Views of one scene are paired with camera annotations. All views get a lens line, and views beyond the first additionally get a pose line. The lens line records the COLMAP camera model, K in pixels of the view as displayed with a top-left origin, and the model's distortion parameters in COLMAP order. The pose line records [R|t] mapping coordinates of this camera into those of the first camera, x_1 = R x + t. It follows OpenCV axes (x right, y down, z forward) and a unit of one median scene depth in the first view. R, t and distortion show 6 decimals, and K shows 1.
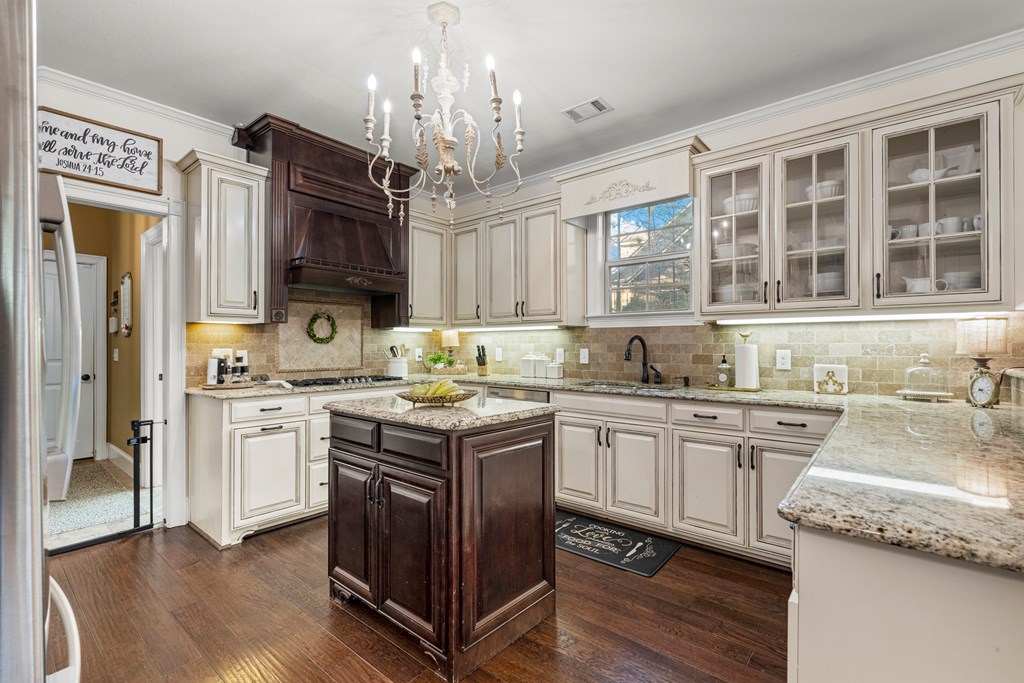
lens RADIAL K [[460.9, 0, 512.0], [0, 460.9, 341.5], [0, 0, 1]] dist [-0.001968, 0.000033]
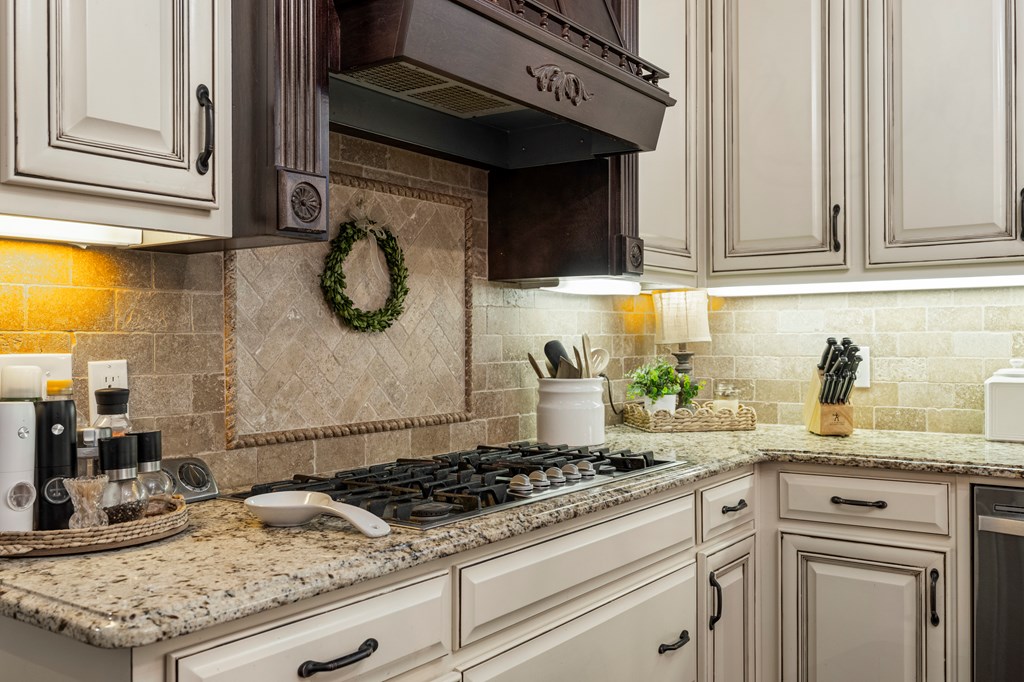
lens RADIAL K [[907.9, 0, 512.0], [0, 907.9, 341.0], [0, 0, 1]] dist [0.004819, 0.000246]
pose [[0.997466, -0.003882, 0.071033, -0.468311], [0.003363, 0.999967, 0.007420, 0.007621], [-0.071059, -0.007162, 0.997446, 0.594229]]
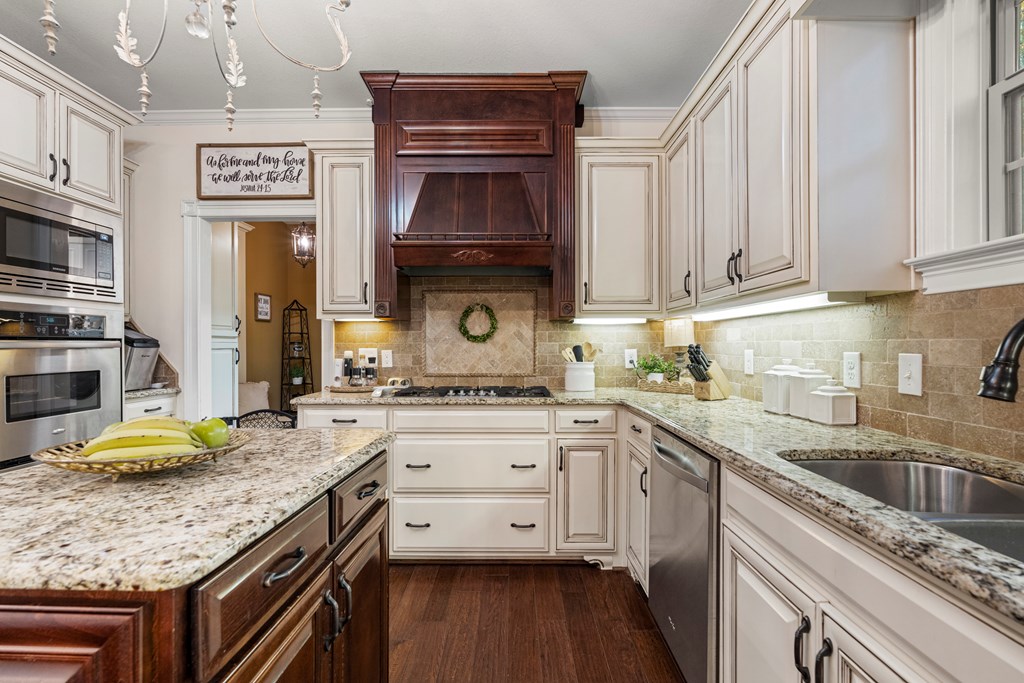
lens RADIAL K [[460.9, 0, 512.0], [0, 460.9, 341.5], [0, 0, 1]] dist [-0.001968, 0.000033]
pose [[0.632443, -0.006206, -0.774582, 0.311083], [0.006891, 0.999973, -0.002385, 0.006780], [0.774576, -0.003829, 0.632469, 0.697274]]
